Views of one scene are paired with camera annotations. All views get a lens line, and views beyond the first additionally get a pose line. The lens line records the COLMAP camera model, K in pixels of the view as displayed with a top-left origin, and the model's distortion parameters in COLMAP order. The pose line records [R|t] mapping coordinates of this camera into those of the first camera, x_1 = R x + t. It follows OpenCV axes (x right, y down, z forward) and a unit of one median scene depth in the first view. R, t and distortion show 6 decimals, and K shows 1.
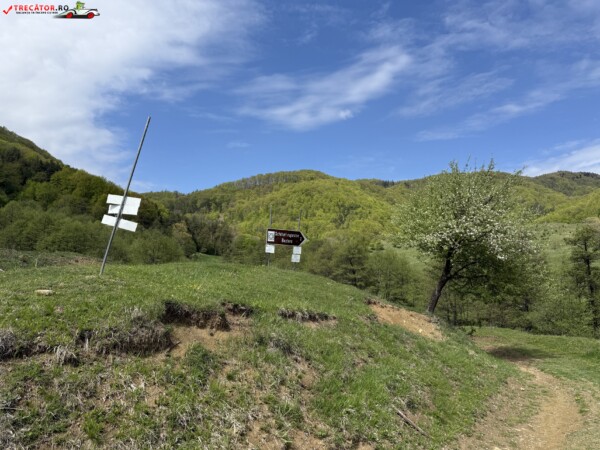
lens RADIAL K [[409.1, 0, 300.9], [0, 409.1, 231.7], [0, 0, 1]] dist [0.072441, -0.107122]
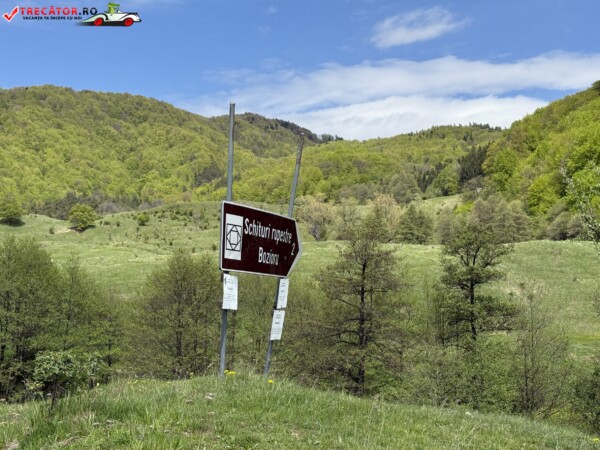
lens RADIAL K [[817.1, 0, 300.0], [0, 817.1, 225.0], [0, 0, 1]] dist [0.086669, 0.013922]
pose [[0.801571, 0.048940, 0.595893, -0.190497], [-0.066119, 0.997787, 0.006993, -0.000867], [-0.594232, -0.045006, 0.803034, 0.365326]]
